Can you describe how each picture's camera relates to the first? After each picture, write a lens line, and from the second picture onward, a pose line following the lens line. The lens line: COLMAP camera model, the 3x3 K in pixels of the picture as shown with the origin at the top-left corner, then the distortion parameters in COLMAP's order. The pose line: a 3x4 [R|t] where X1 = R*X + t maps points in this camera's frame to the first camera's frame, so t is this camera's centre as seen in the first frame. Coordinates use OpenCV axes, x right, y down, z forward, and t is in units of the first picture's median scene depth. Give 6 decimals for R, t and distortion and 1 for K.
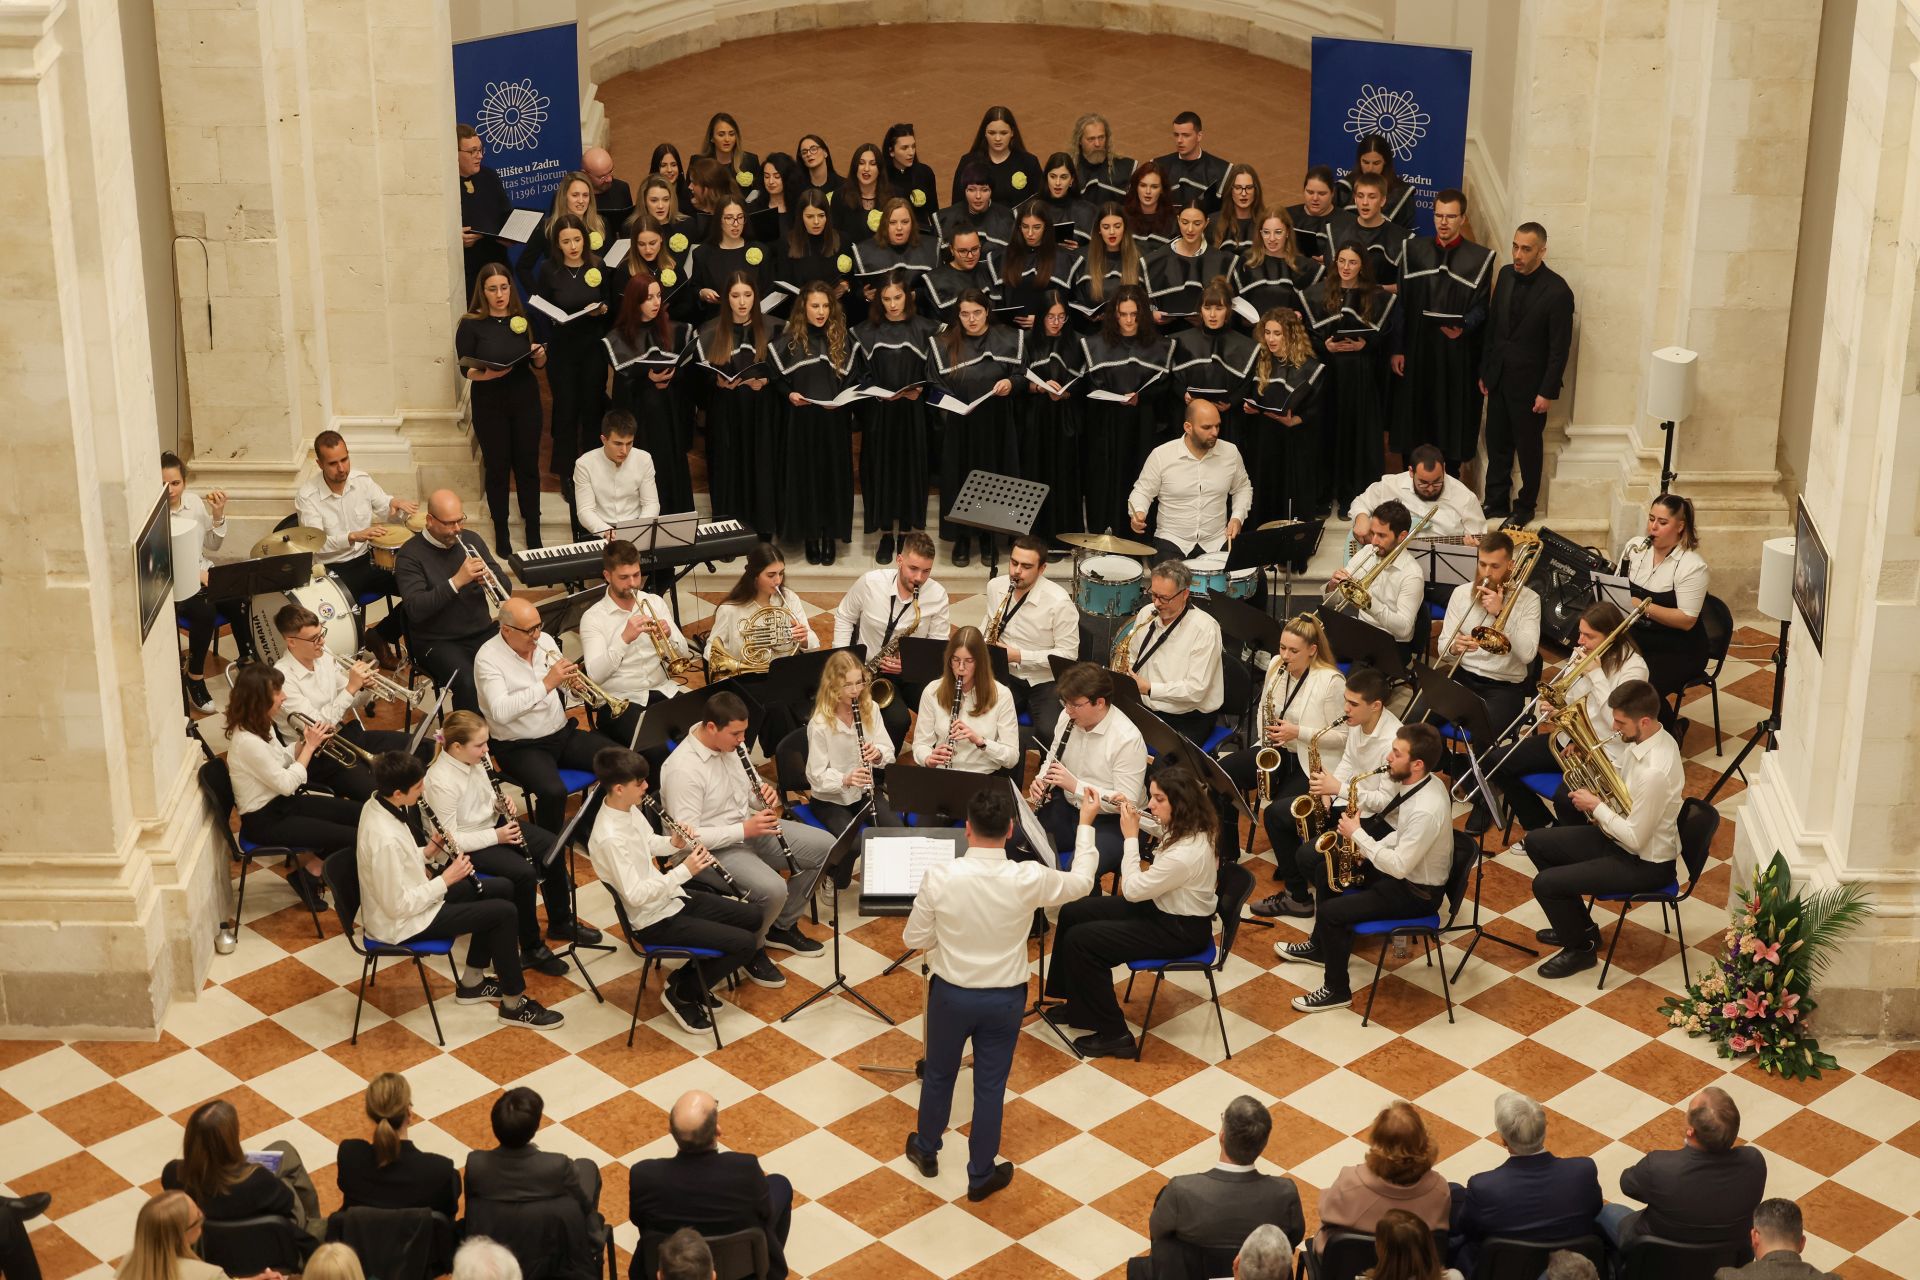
lens RADIAL K [[3811.1, 0, 960.0], [0, 3811.1, 640.0], [0, 0, 1]] dist [0.016149, -0.291966]
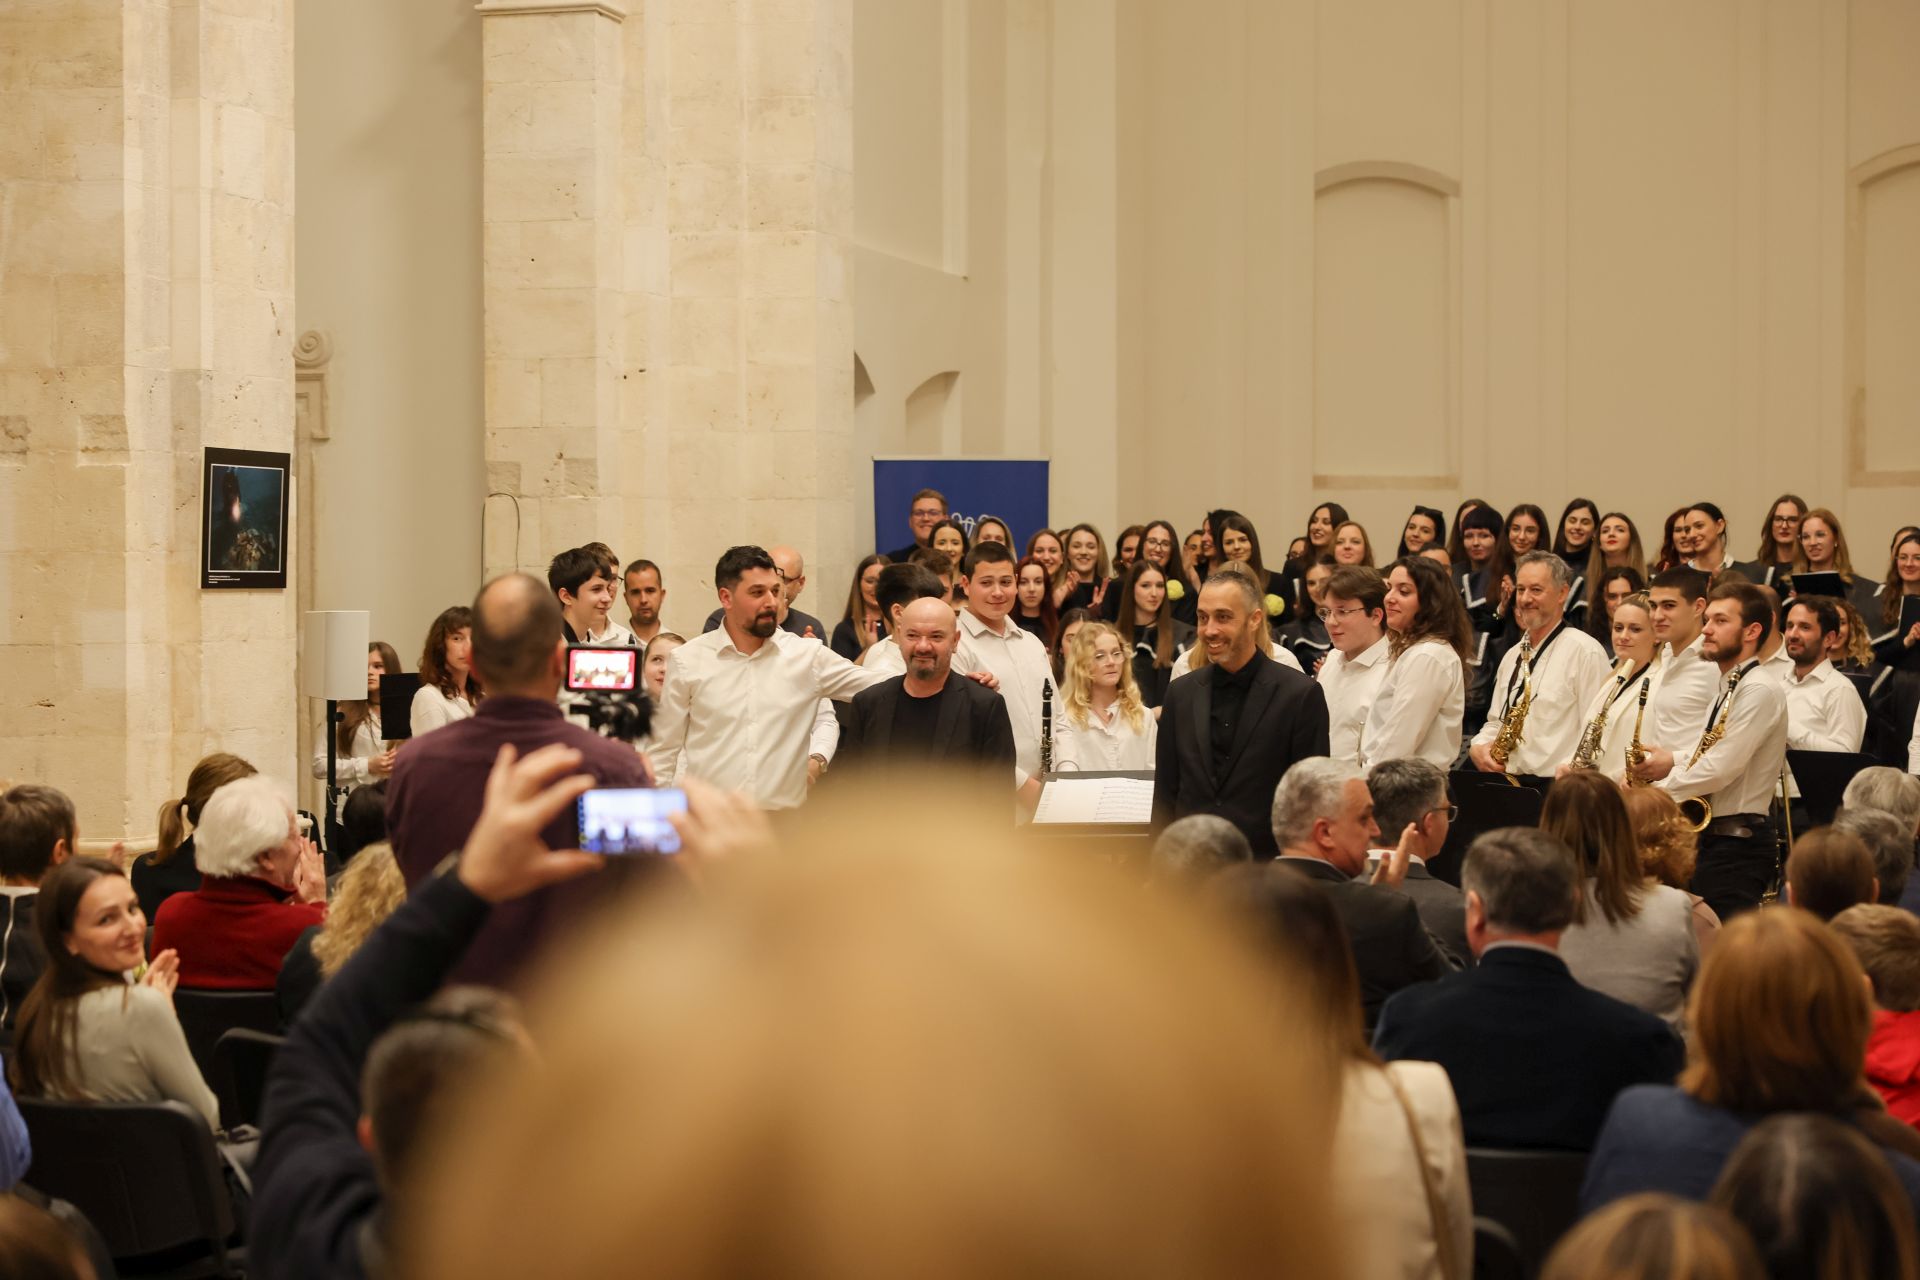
lens RADIAL K [[3953.3, 0, 980.4], [0, 3953.3, 601.3], [0, 0, 1]] dist [0.013912, -0.013100]
pose [[0.970022, 0.001128, -0.243016, 0.141237], [-0.099580, 0.914028, -0.393238, 0.305512], [0.221680, 0.405648, 0.886740, 0.295620]]
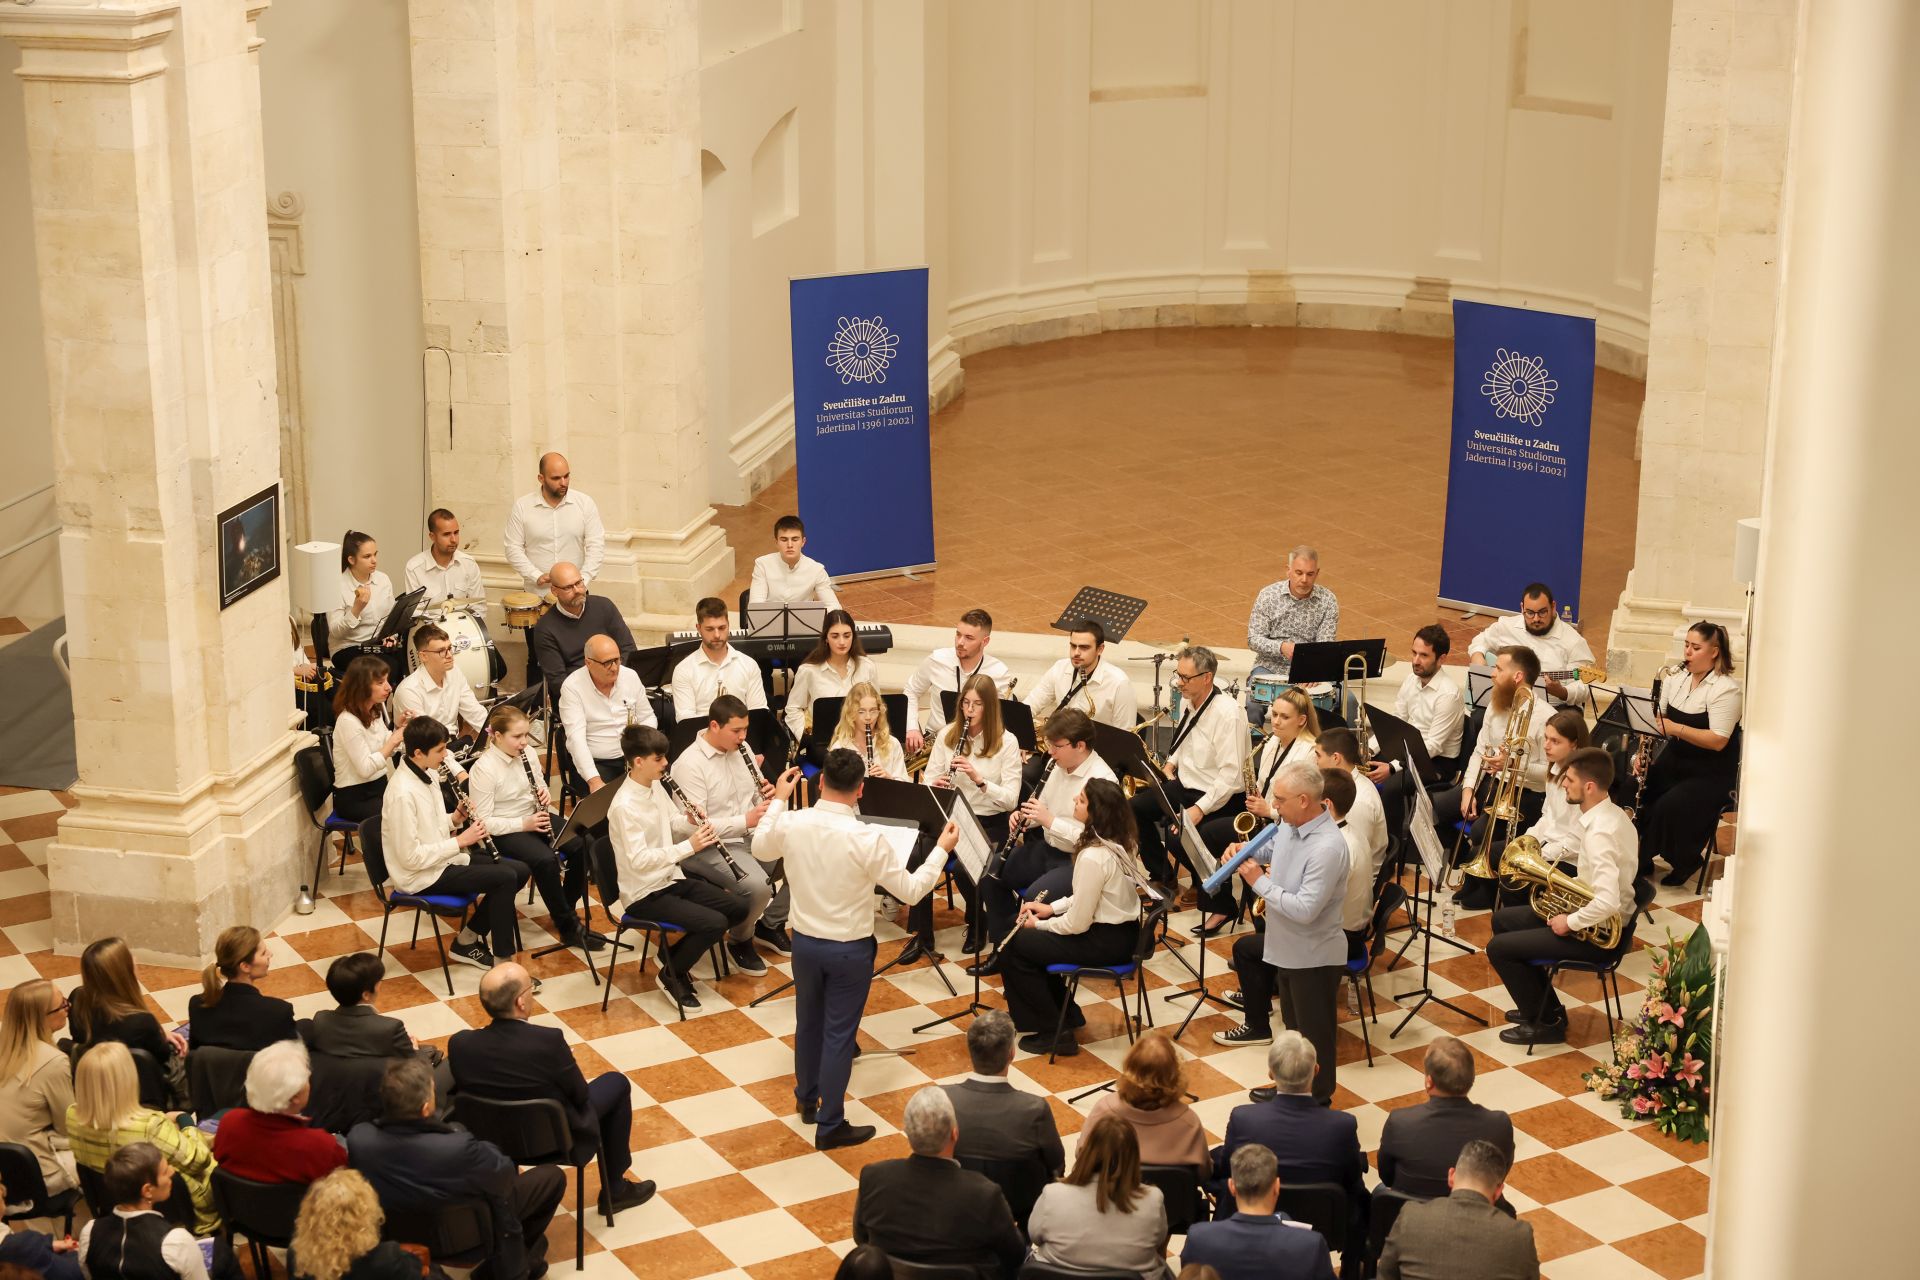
lens RADIAL K [[3396.6, 0, 960.0], [0, 3396.6, 640.0], [0, 0, 1]] dist [0.031441, -0.055799]
pose [[0.974266, 0.066132, -0.215482, 0.211905], [-0.094880, 0.987493, -0.125921, 0.113418], [0.204460, 0.143126, 0.968355, 0.067083]]
